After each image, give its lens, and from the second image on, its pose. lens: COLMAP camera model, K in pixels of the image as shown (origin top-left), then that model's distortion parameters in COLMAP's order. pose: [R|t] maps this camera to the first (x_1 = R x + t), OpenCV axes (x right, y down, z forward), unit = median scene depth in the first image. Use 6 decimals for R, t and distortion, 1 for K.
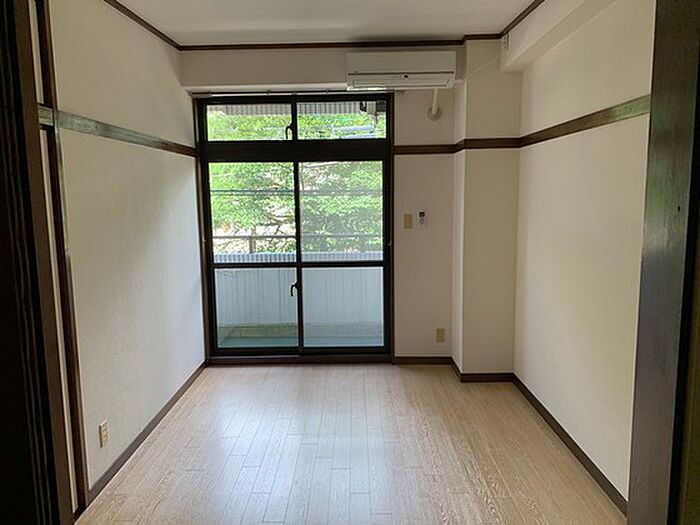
lens RADIAL K [[543.9, 0, 350.0], [0, 543.9, 262.5], [0, 0, 1]] dist [0.040813, -0.057910]
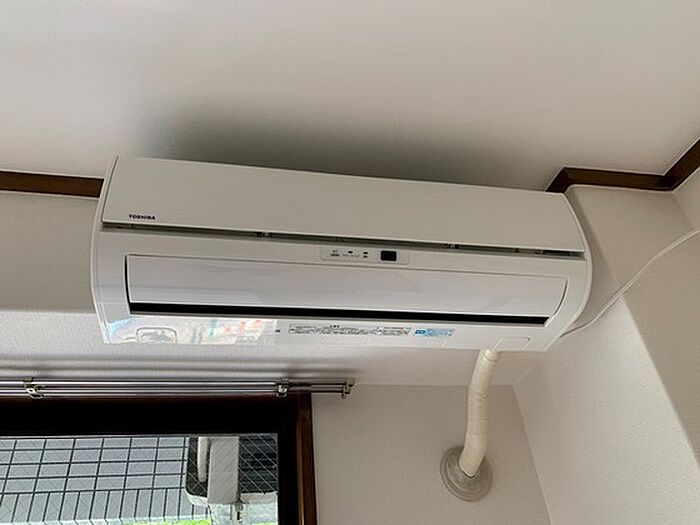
lens RADIAL K [[543.9, 0, 350.0], [0, 543.9, 262.5], [0, 0, 1]] dist [0.040813, -0.057910]
pose [[0.975626, 0.070210, 0.207907, 0.038882], [0.096079, 0.715127, -0.692360, -0.172048], [-0.197290, 0.695460, 0.690950, 0.767097]]
